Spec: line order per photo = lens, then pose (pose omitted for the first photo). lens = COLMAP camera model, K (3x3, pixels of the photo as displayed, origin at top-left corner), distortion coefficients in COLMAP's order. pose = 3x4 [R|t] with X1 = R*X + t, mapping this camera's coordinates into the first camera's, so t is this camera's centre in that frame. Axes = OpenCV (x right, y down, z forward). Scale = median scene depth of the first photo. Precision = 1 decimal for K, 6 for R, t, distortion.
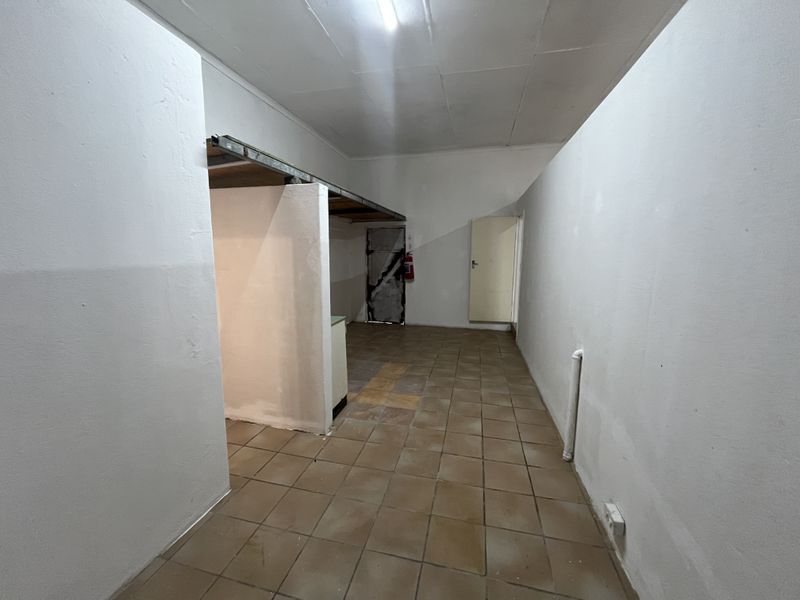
lens RADIAL K [[323.8, 0, 397.2], [0, 323.8, 300.1], [0, 0, 1]] dist [-0.002930, 0.000437]
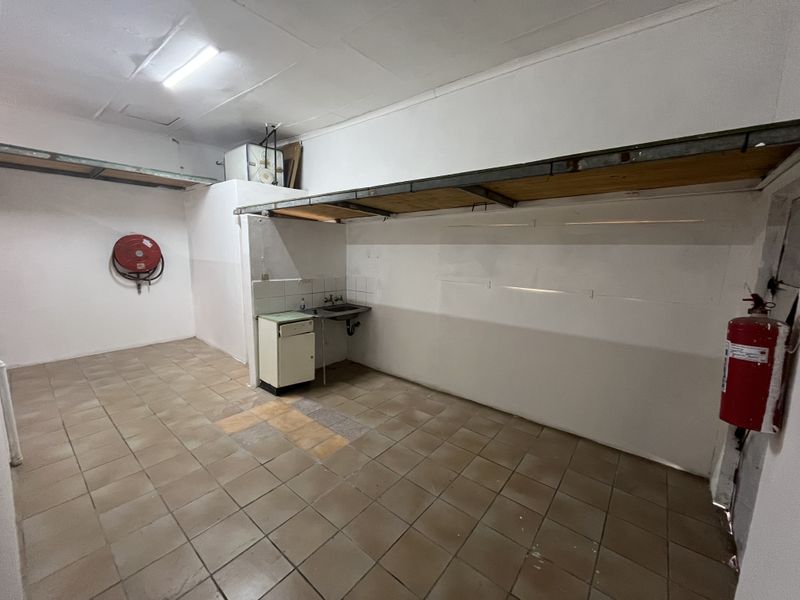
lens RADIAL K [[323.8, 0, 400.0], [0, 323.8, 297.3], [0, 0, 1]] dist [-0.002930, 0.000437]
pose [[-0.425423, 0.129749, -0.895645, 0.614152], [-0.150910, 0.965642, 0.211571, -0.311510], [0.892324, 0.225169, -0.391226, 1.697560]]
